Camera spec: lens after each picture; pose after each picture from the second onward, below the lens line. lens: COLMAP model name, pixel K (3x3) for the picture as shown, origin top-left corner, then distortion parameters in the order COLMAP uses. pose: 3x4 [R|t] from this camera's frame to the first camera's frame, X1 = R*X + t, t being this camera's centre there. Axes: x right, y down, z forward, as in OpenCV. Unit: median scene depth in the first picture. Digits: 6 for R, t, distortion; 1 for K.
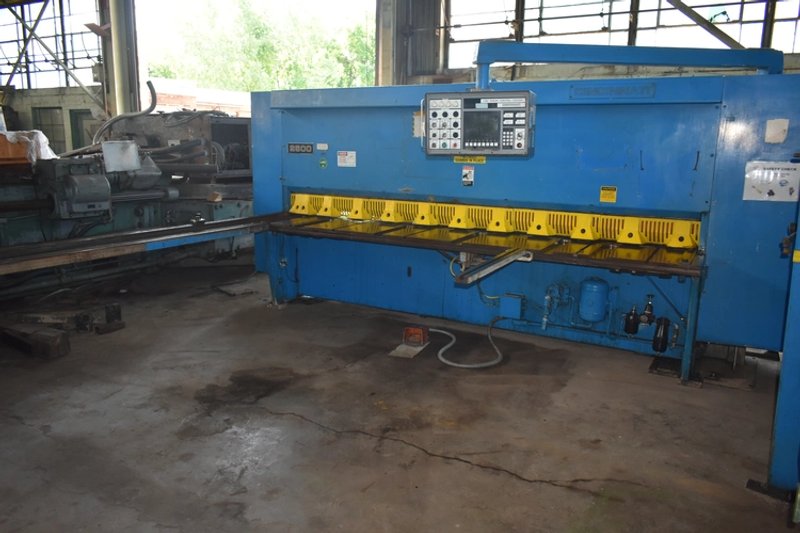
lens RADIAL K [[609.9, 0, 400.0], [0, 609.9, 266.5], [0, 0, 1]] dist [-0.009713, -0.000916]
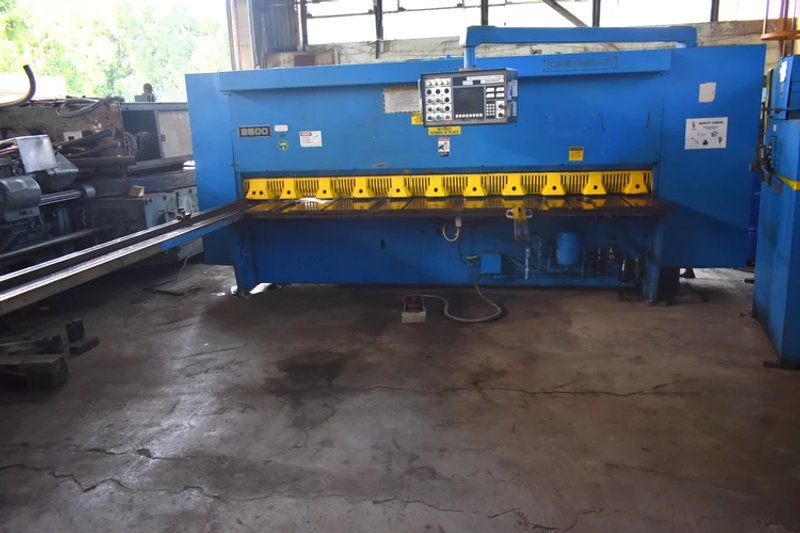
lens RADIAL K [[609.9, 0, 400.0], [0, 609.9, 266.5], [0, 0, 1]] dist [-0.009713, -0.000916]
pose [[0.938809, -0.130983, 0.318562, -0.360393], [0.118867, 0.991257, 0.057269, -0.012307], [-0.323278, -0.015898, 0.946171, 0.012245]]
